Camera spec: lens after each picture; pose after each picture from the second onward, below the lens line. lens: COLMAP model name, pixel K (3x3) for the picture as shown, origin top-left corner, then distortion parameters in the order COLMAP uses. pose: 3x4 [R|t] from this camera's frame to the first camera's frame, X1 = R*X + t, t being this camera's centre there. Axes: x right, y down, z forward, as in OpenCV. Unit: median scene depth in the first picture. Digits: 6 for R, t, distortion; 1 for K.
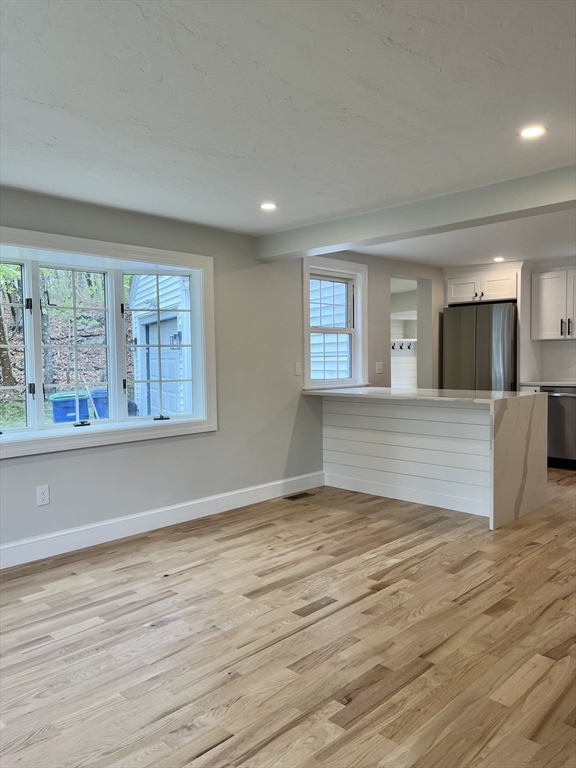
lens RADIAL K [[581.7, 0, 288.0], [0, 581.7, 384.0], [0, 0, 1]] dist [0.058761, -0.077746]
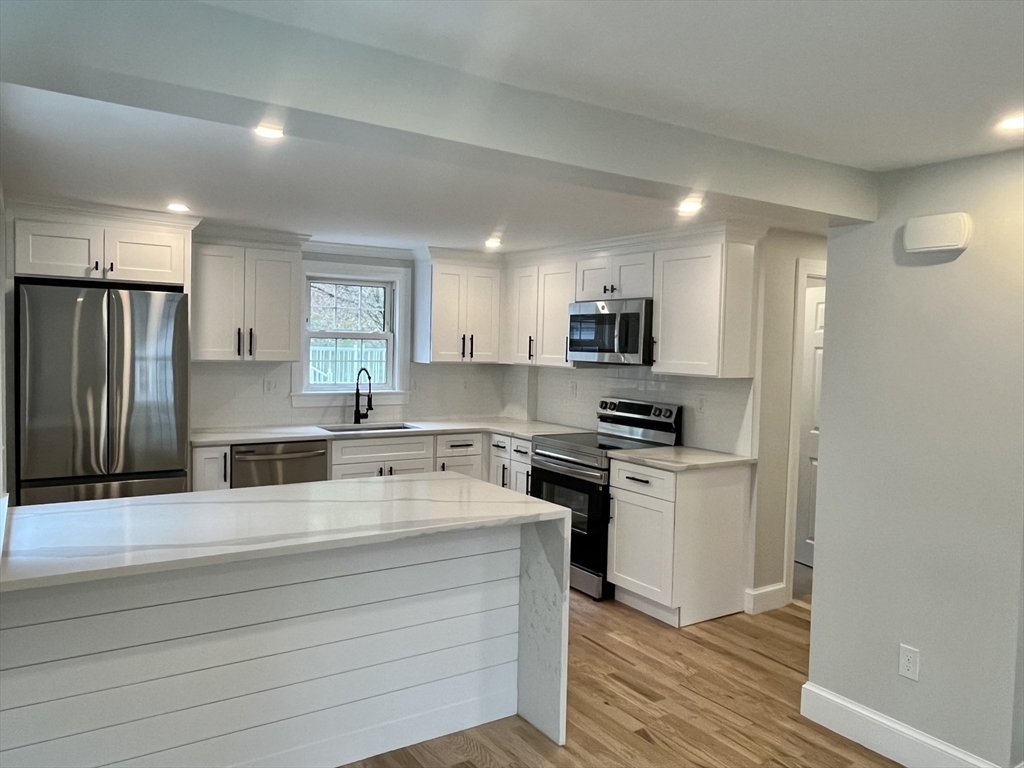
lens RADIAL K [[740.9, 0, 512.0], [0, 740.9, 384.0], [0, 0, 1]] dist [-0.000829, -0.000071]
pose [[0.212650, -0.030189, 0.976662, -0.212013], [0.016424, 0.999492, 0.027319, -0.070061], [-0.976990, 0.010231, 0.213038, 0.570624]]
